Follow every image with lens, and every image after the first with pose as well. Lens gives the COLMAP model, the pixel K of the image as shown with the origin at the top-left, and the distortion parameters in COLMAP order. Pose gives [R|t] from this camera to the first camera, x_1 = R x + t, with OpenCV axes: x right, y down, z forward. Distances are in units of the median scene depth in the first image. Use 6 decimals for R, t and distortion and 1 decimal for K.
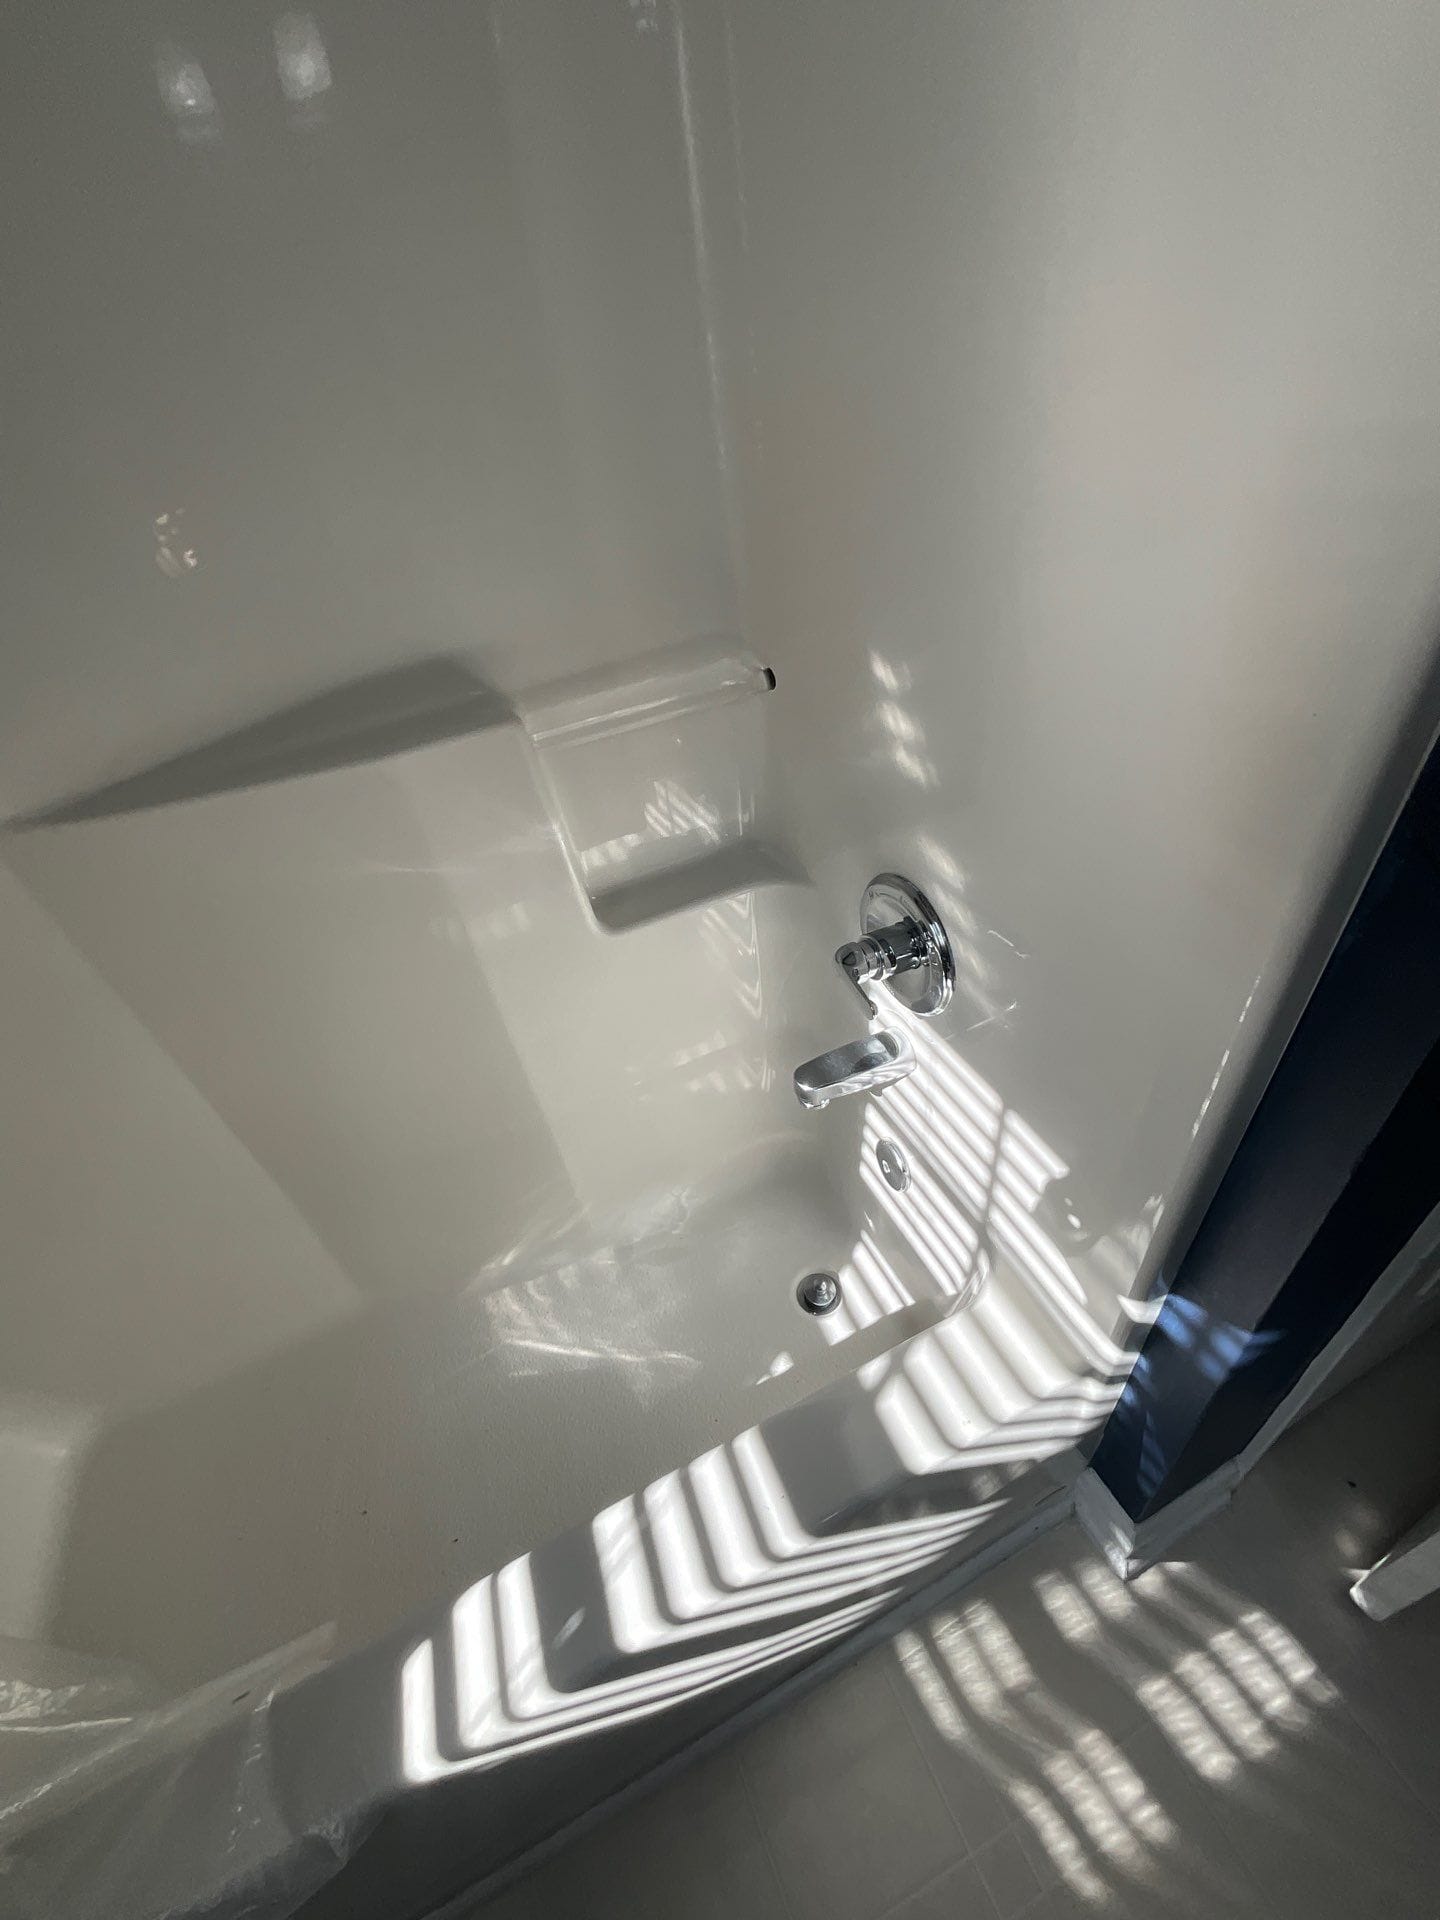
lens RADIAL K [[772.6, 0, 708.1], [0, 772.6, 959.7], [0, 0, 1]] dist [0.000485, -0.000305]
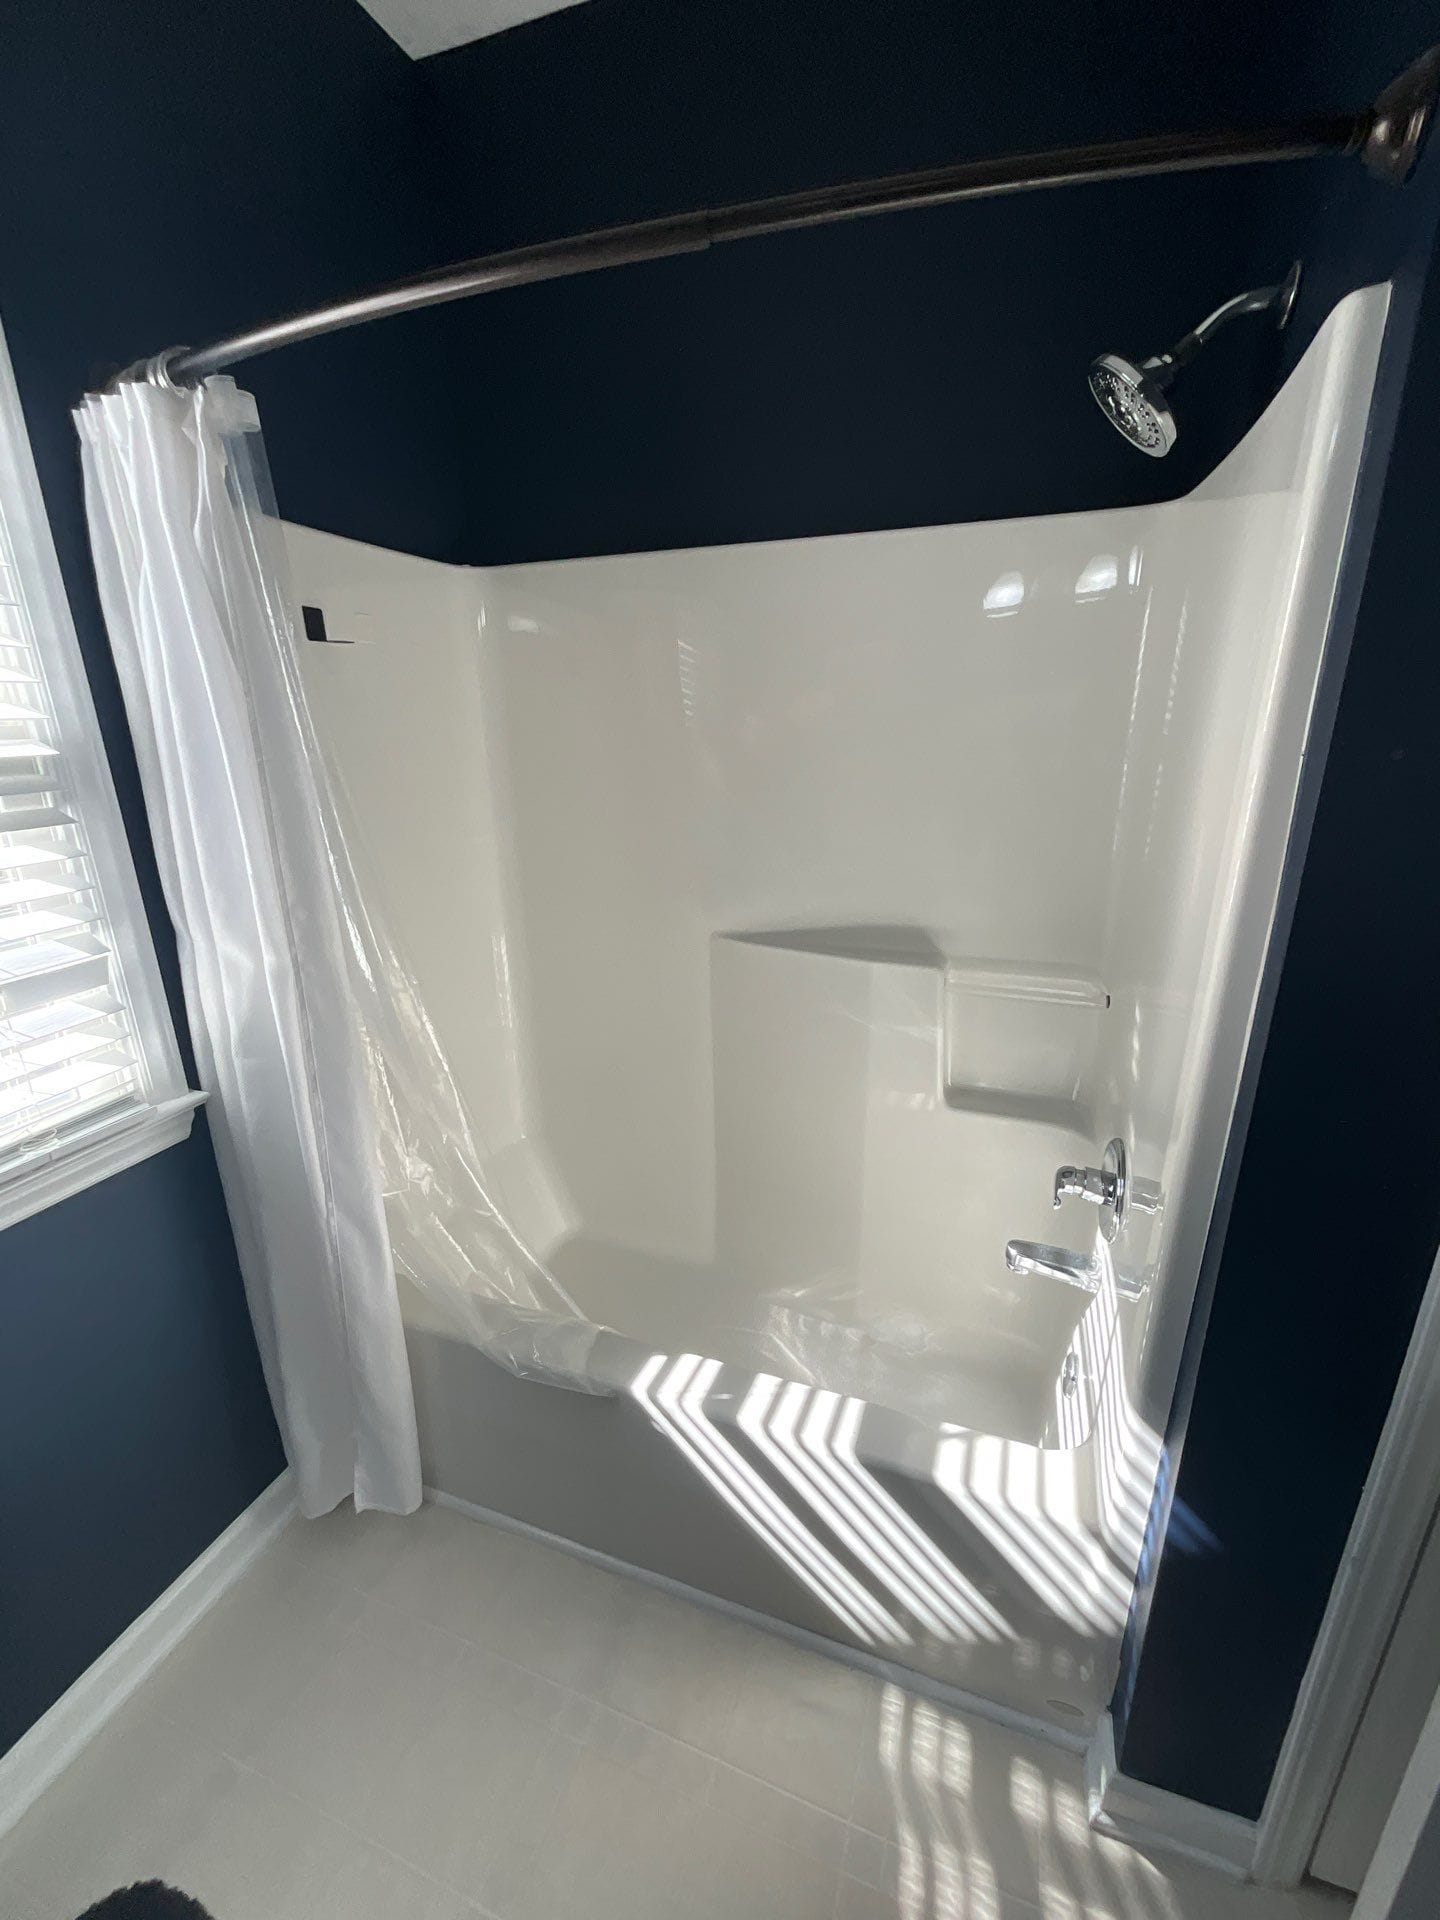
lens RADIAL K [[772.6, 0, 708.1], [0, 772.6, 959.7], [0, 0, 1]] dist [0.000485, -0.000305]
pose [[0.710130, 0.324201, -0.624988, 0.448380], [-0.502032, 0.855527, -0.126635, 0.164806], [0.493639, 0.403691, 0.770295, -0.629561]]
